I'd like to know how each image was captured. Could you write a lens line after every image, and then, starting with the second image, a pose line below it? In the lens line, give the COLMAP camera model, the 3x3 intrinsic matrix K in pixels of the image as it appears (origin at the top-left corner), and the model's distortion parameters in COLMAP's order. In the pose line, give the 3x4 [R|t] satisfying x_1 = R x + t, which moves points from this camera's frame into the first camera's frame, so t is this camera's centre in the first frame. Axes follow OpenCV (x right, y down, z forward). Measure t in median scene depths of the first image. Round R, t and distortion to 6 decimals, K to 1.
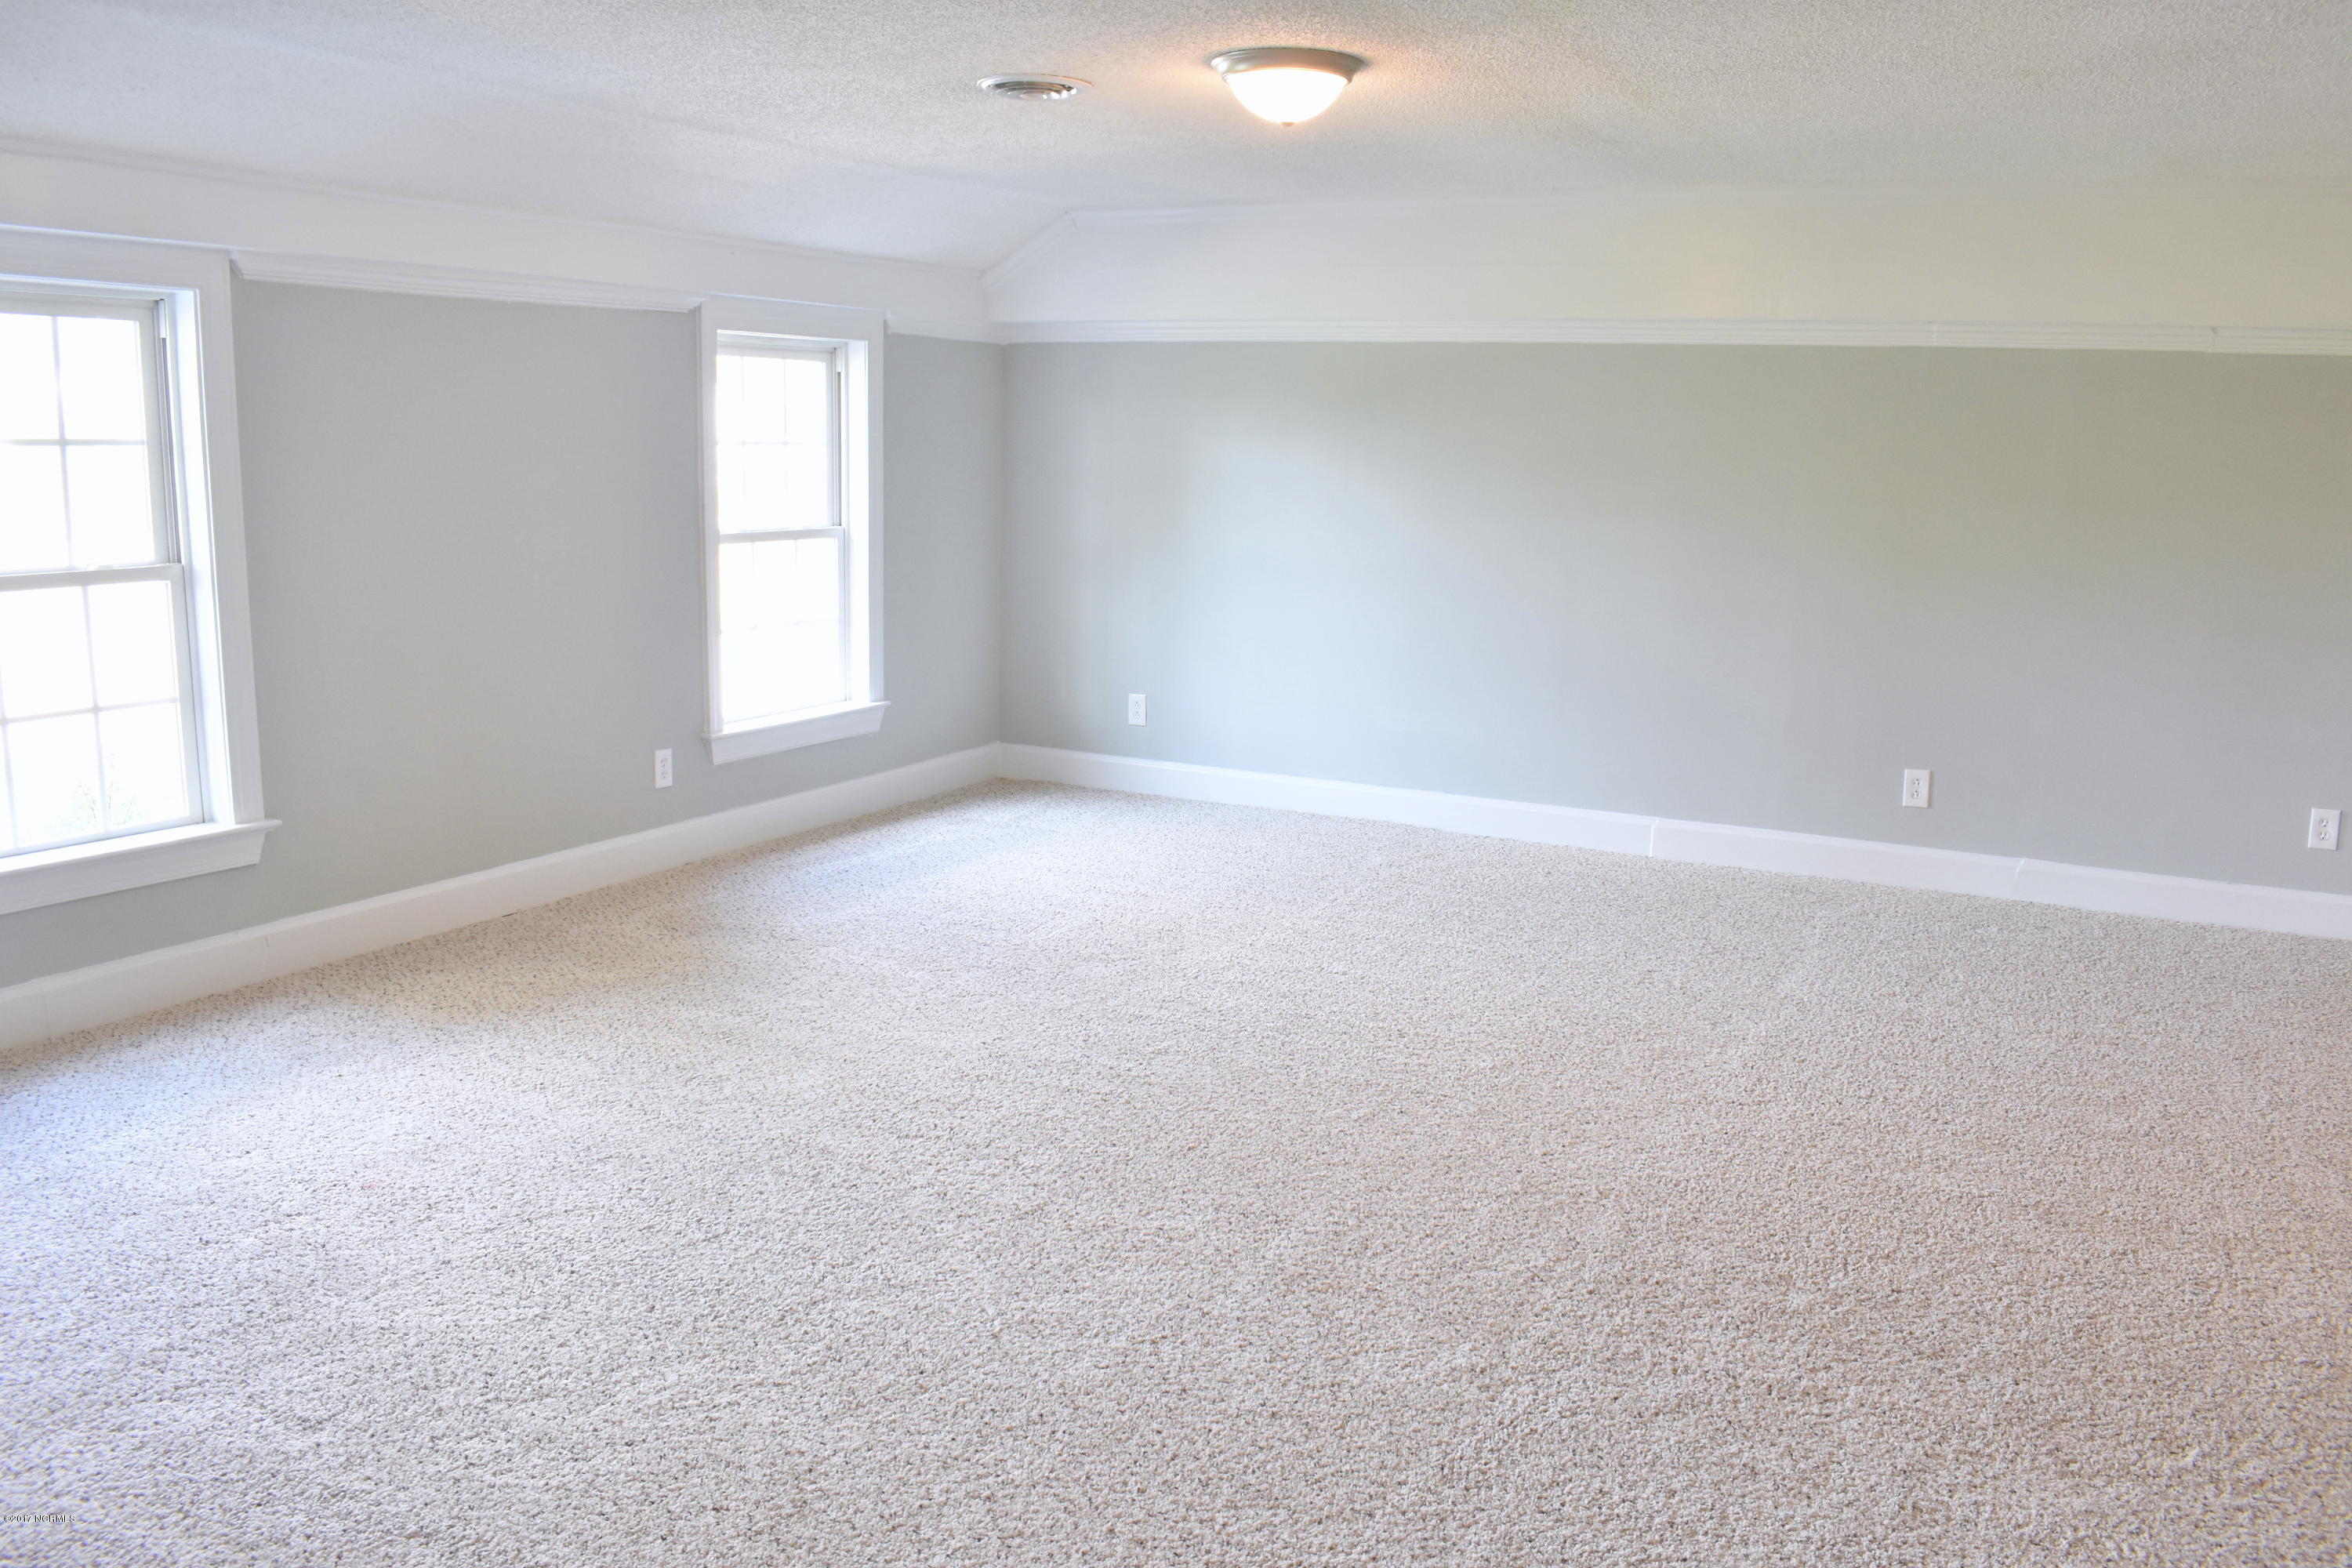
lens RADIAL K [[1836.7, 0, 1178.5], [0, 1836.7, 823.5], [0, 0, 1]] dist [-0.047086, -0.003917]
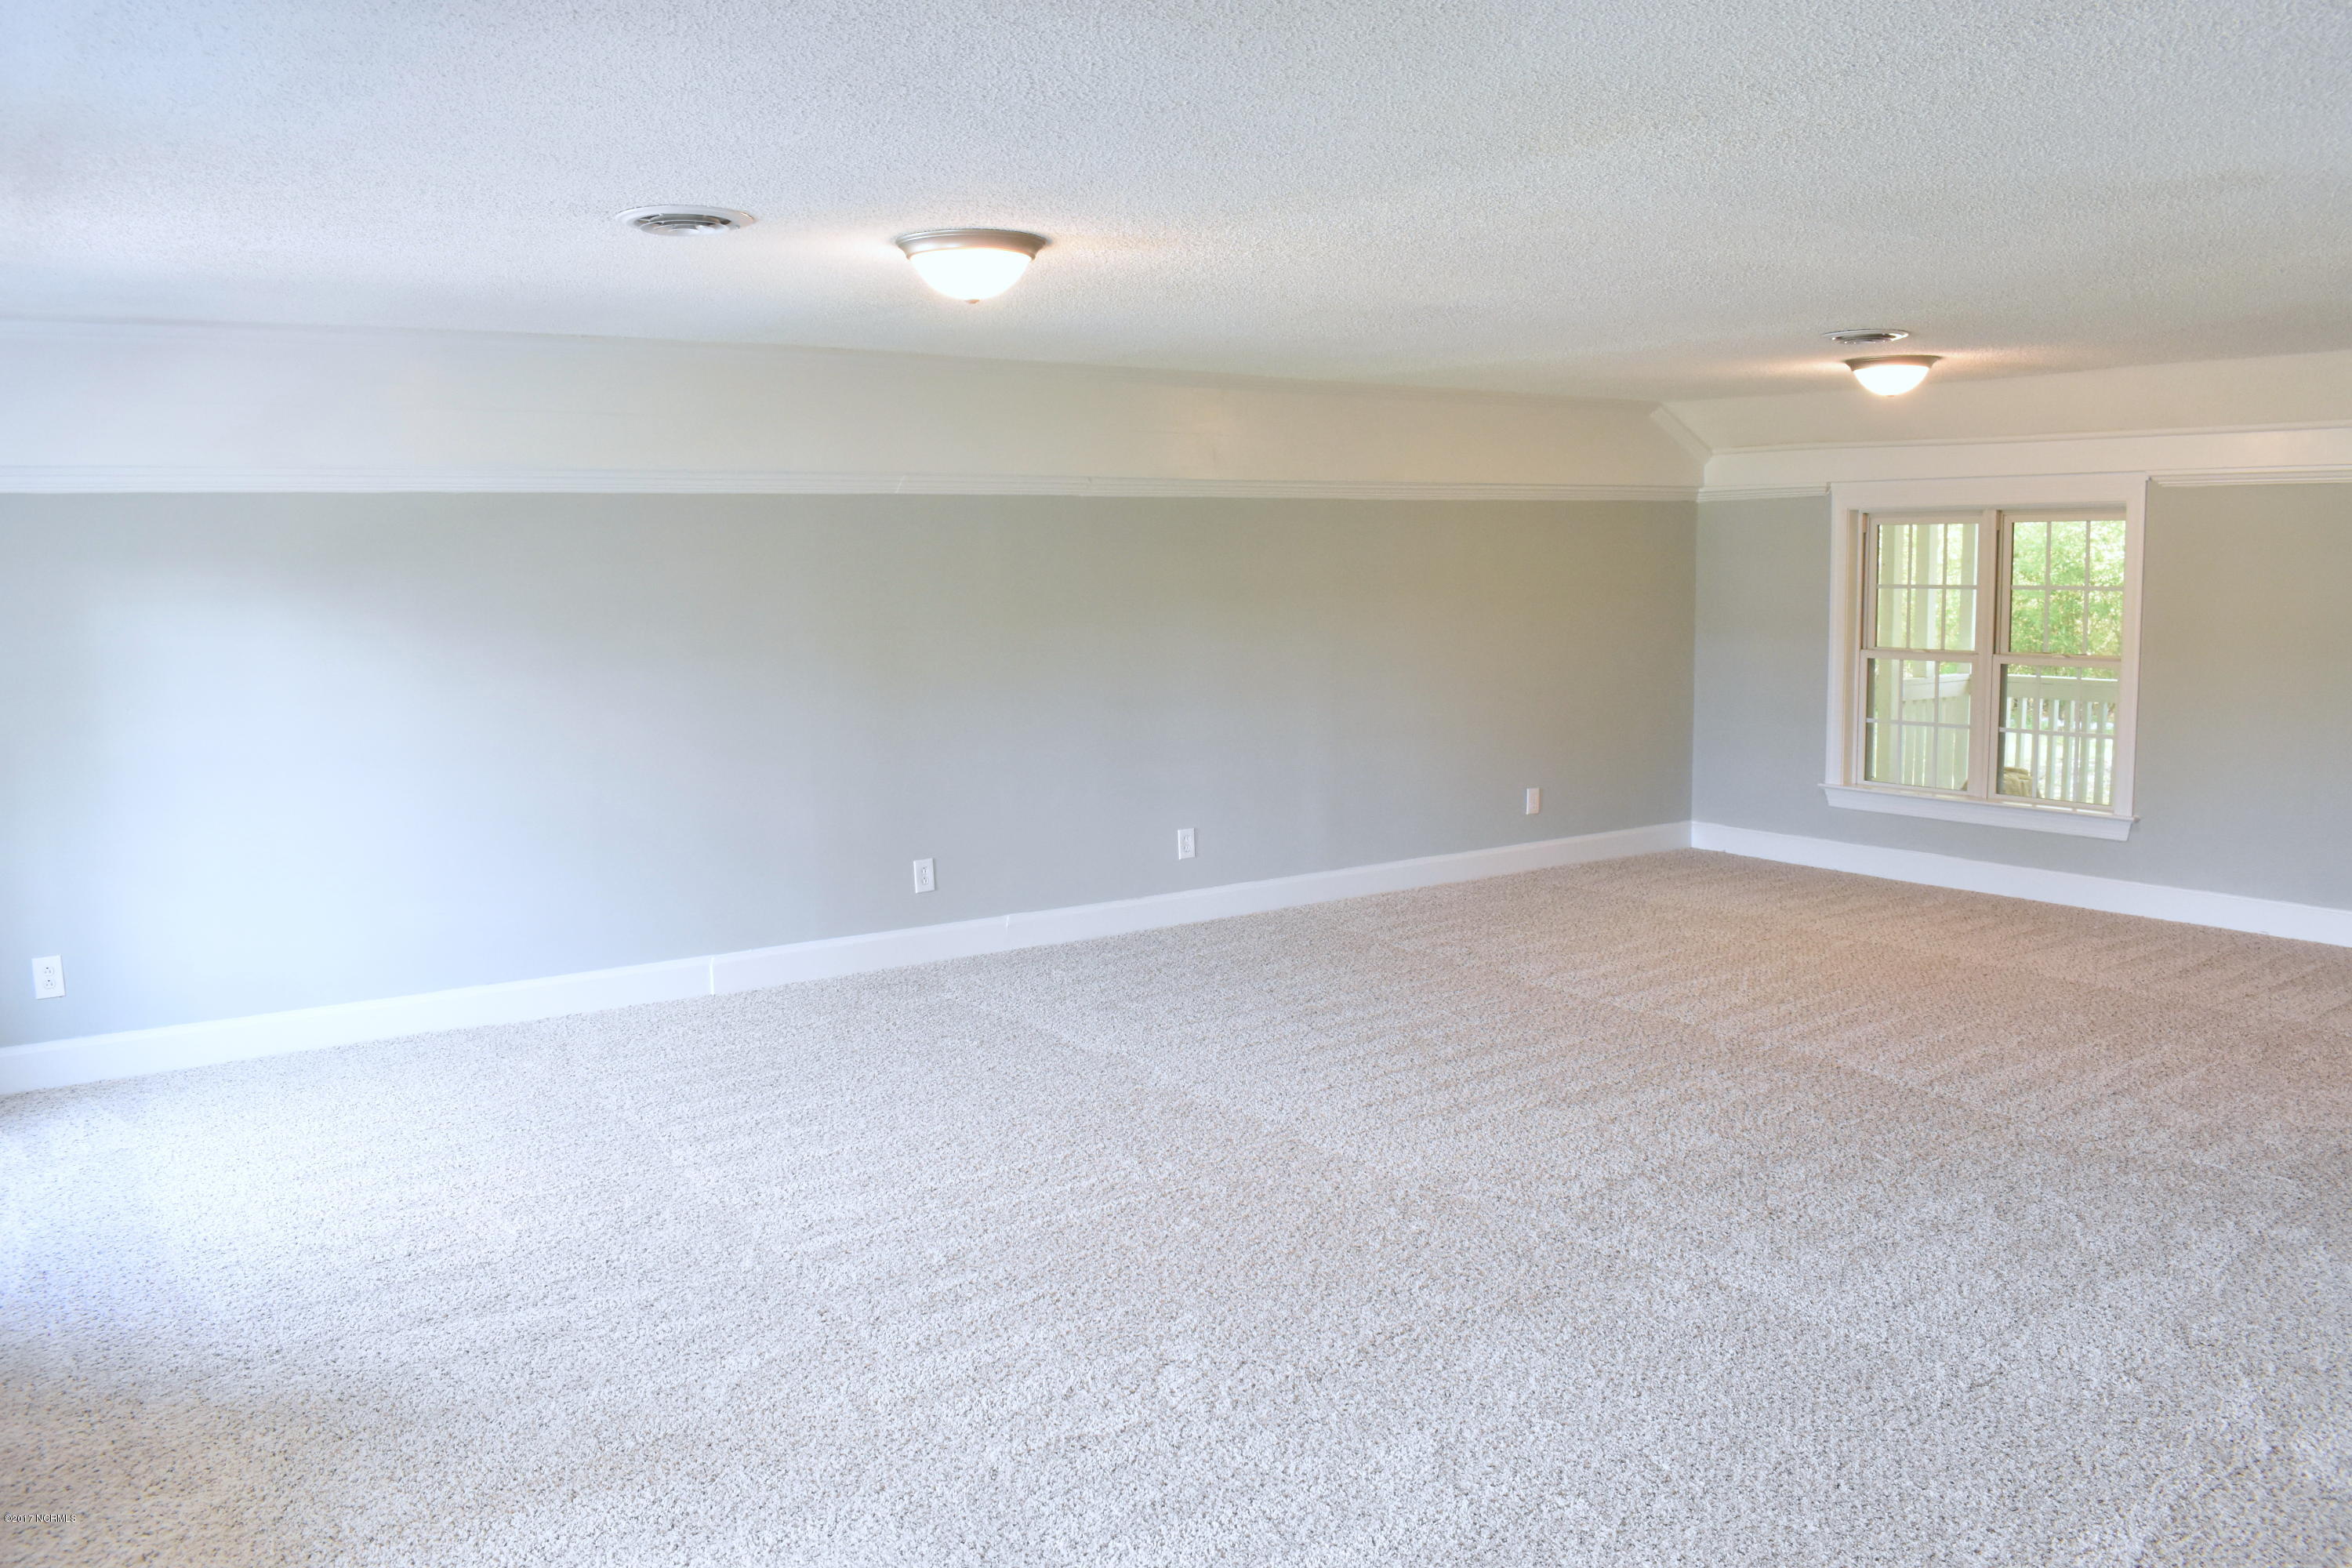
lens RADIAL K [[1868.6, 0, 1176.0], [0, 1868.6, 784.0], [0, 0, 1]] dist [-0.099950, 0.001010]
pose [[0.471661, -0.133993, 0.871540, -0.569763], [0.209284, 0.977156, 0.036969, -0.092363], [-0.856584, 0.164963, 0.488929, 0.313345]]
